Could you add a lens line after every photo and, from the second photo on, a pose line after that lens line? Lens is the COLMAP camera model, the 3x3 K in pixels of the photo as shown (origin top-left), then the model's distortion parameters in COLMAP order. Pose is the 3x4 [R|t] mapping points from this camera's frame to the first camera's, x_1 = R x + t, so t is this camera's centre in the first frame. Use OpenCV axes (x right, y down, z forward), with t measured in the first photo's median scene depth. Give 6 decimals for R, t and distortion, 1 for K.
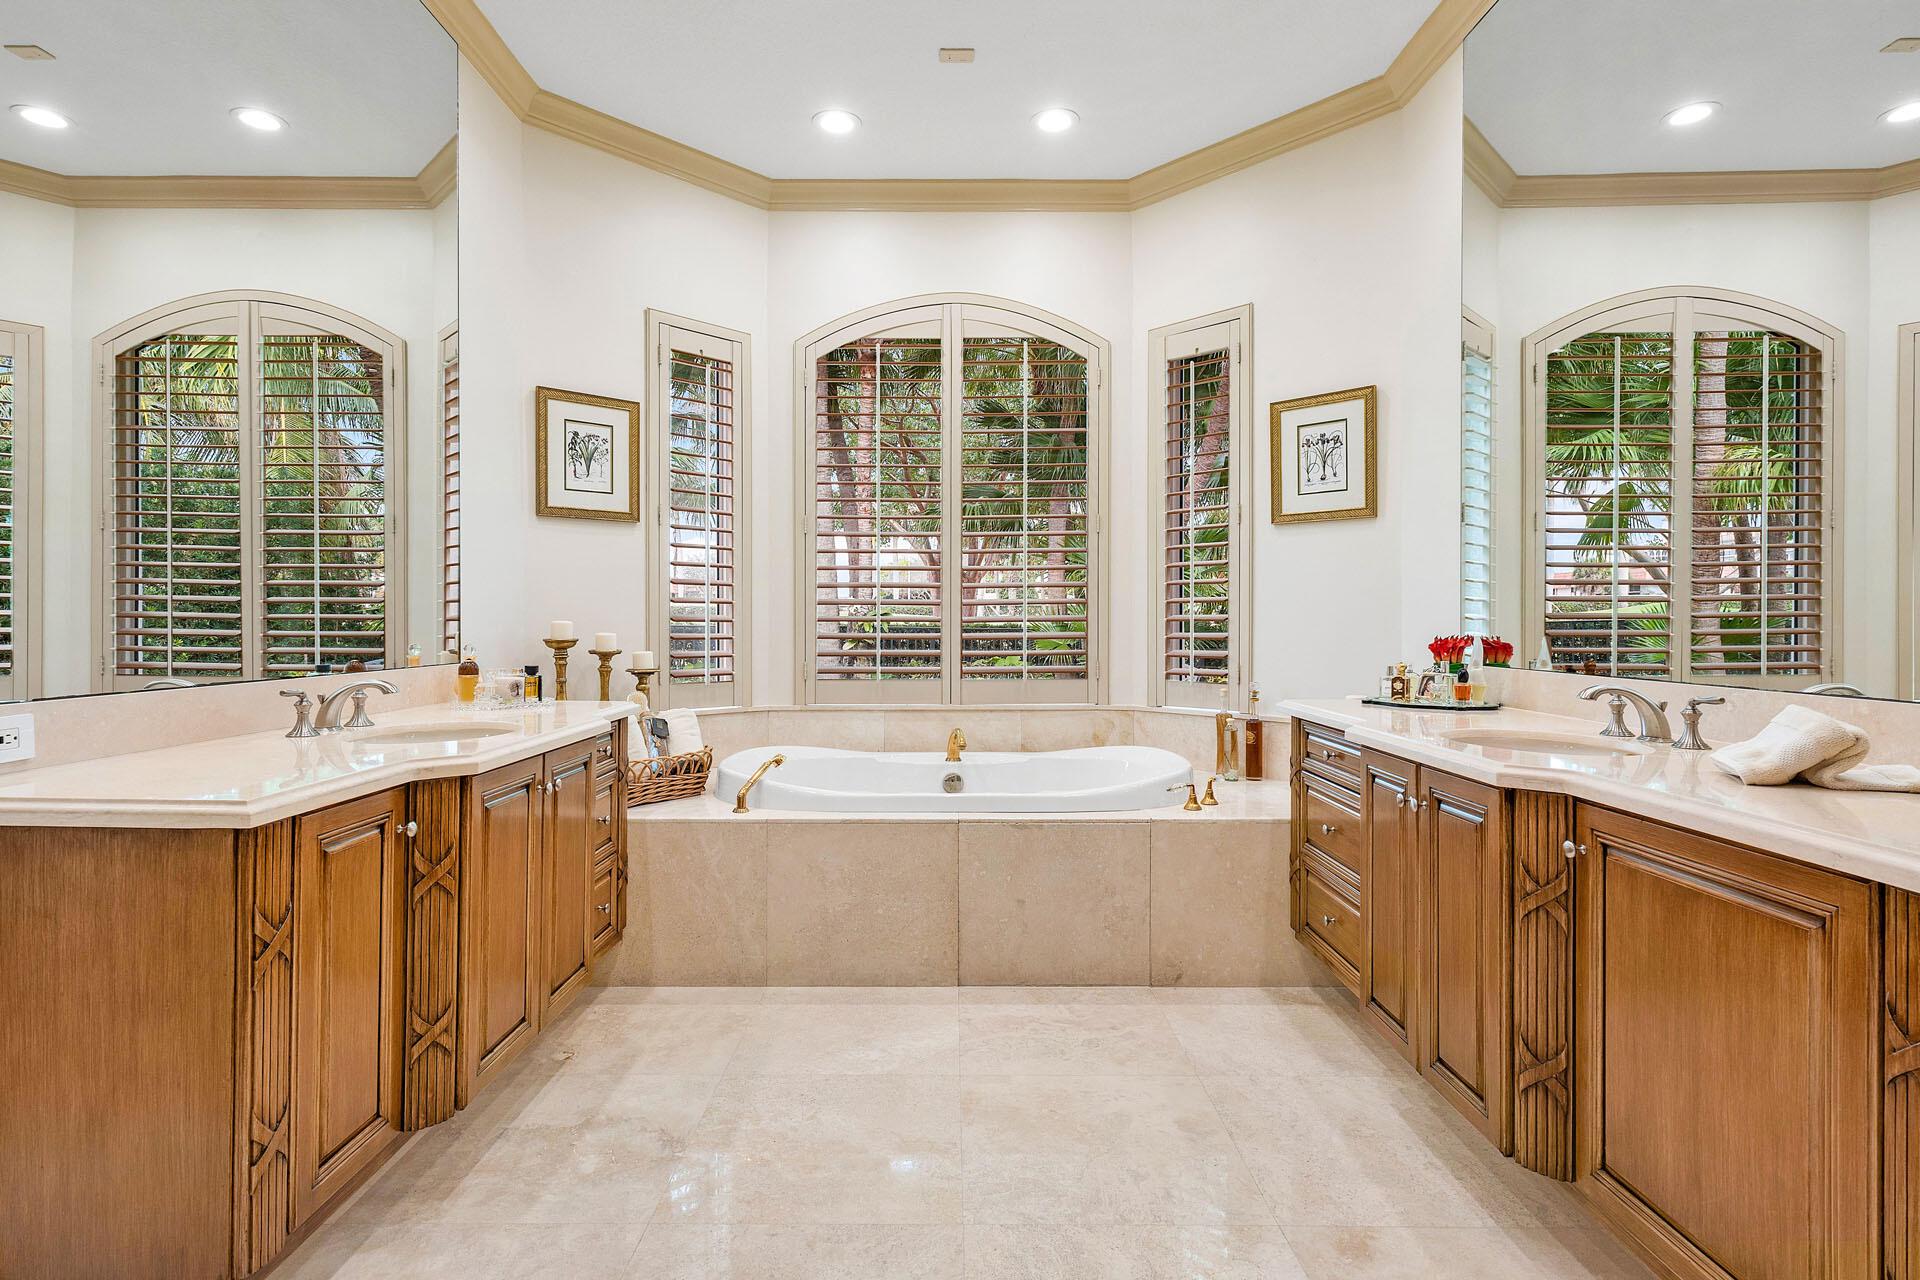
lens RADIAL K [[947.8, 0, 952.2], [0, 947.8, 625.8], [0, 0, 1]] dist [0.004034, 0.000186]
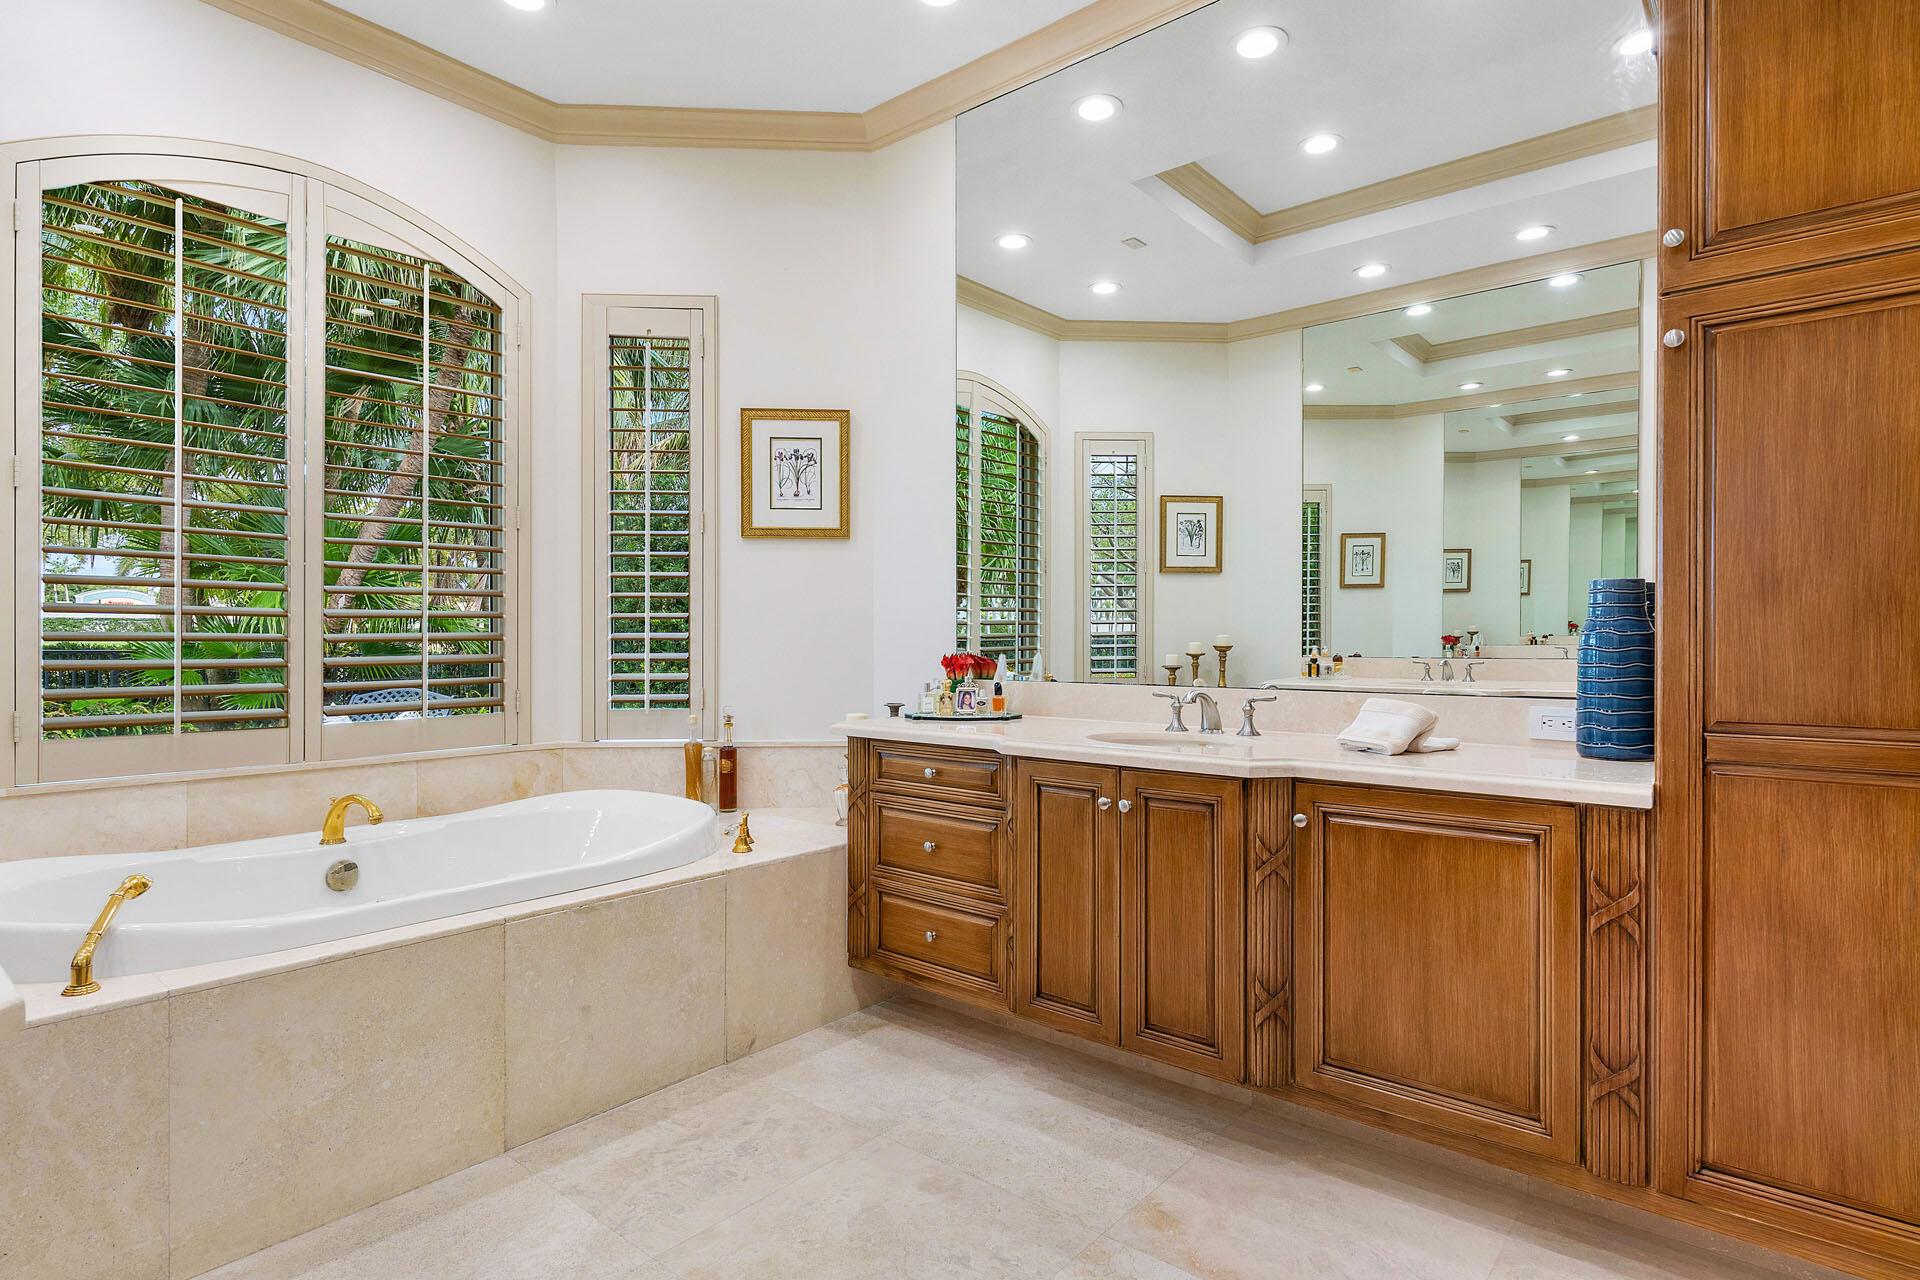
lens RADIAL K [[980.4, 0, 957.0], [0, 980.4, 641.5], [0, 0, 1]] dist [-0.001625, -0.000064]
pose [[0.647811, -0.001518, 0.761800, -0.317309], [0.004067, 0.999991, -0.001466, -0.001450], [-0.761790, 0.004048, 0.647811, 0.249263]]
